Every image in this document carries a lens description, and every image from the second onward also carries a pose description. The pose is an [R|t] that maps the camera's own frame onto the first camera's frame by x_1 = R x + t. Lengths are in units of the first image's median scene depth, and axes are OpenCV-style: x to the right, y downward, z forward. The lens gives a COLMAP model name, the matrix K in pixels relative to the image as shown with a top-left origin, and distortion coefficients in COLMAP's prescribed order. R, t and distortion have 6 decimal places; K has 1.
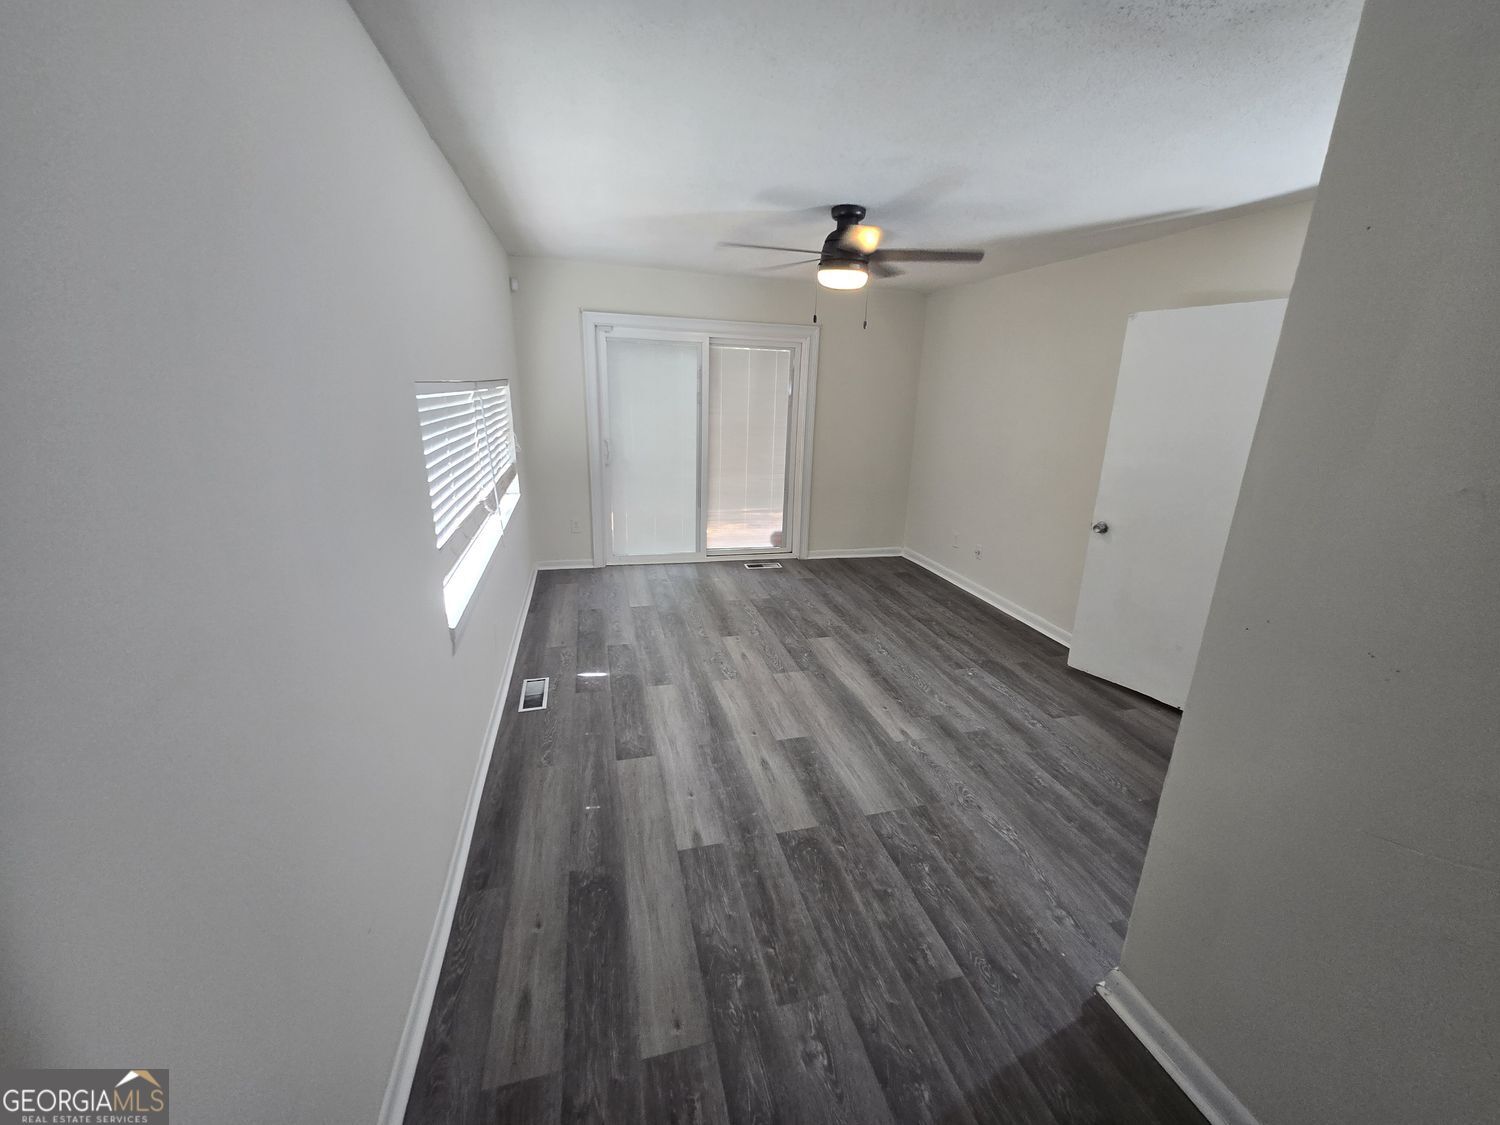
lens RADIAL K [[591.6, 0, 756.7], [0, 591.6, 565.8], [0, 0, 1]] dist [-0.003685, 0.000042]
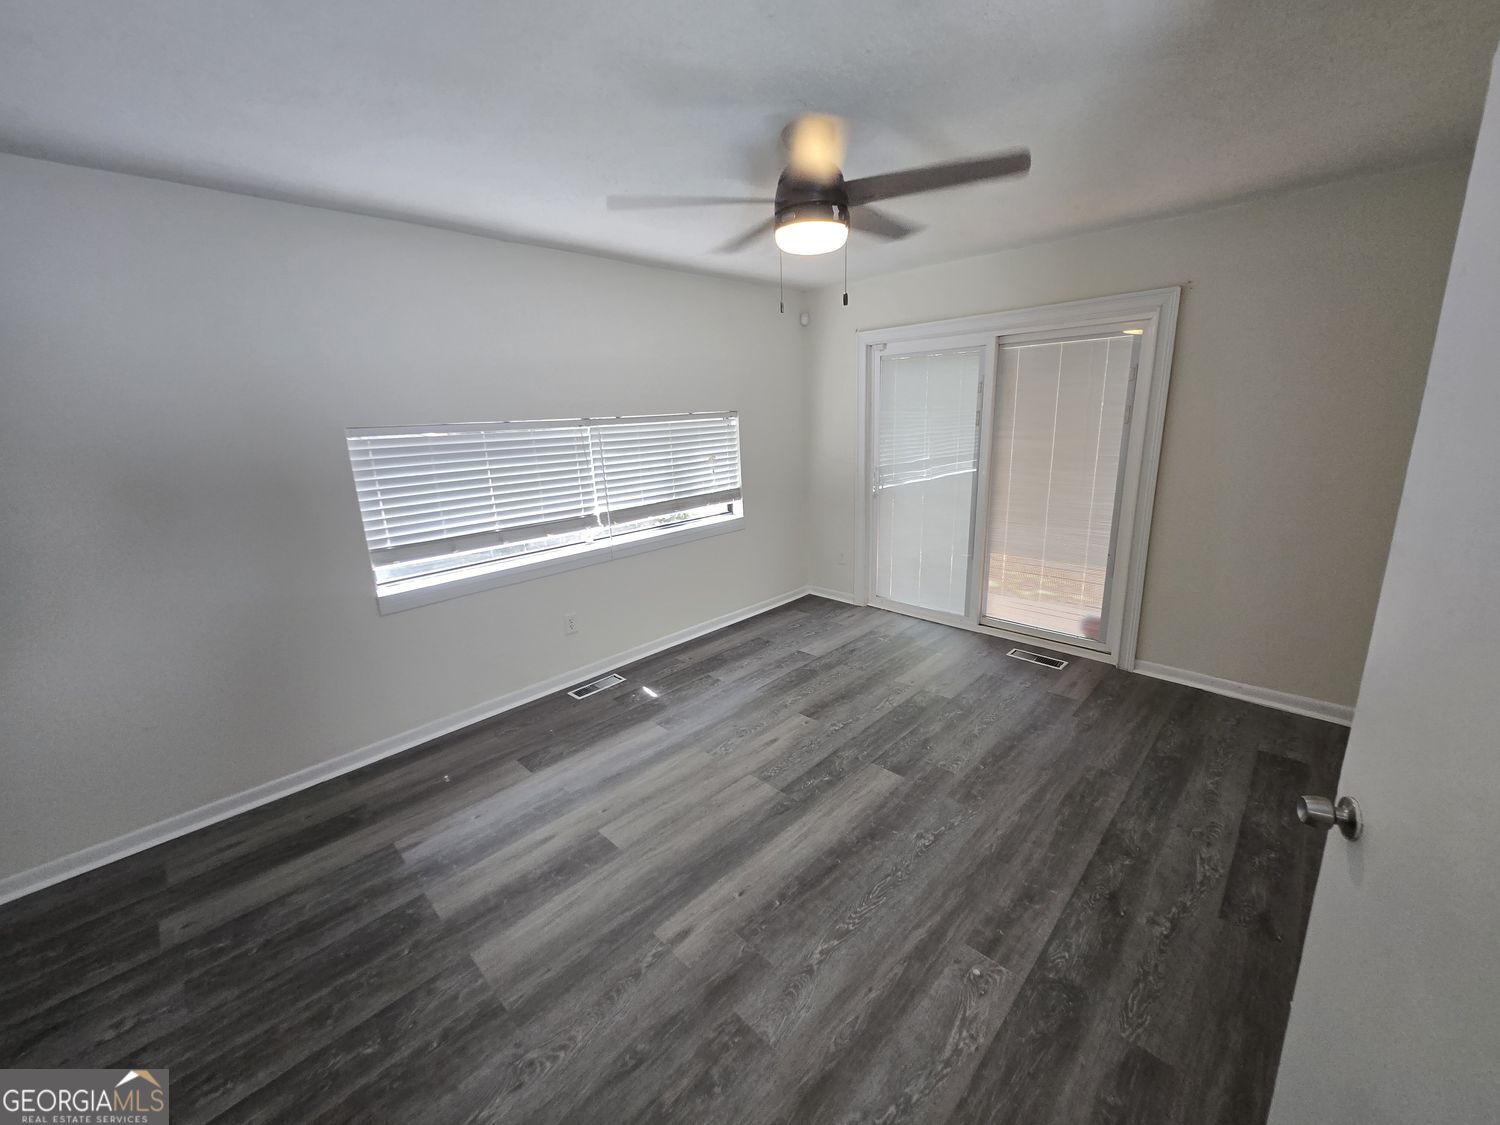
lens RADIAL K [[591.6, 0, 757.7], [0, 591.6, 559.4], [0, 0, 1]] dist [-0.003685, 0.000042]
pose [[0.499568, 0.157491, -0.851838, 0.589855], [-0.198860, 0.977924, 0.064179, -0.130953], [0.843141, 0.137335, 0.519859, 0.522069]]
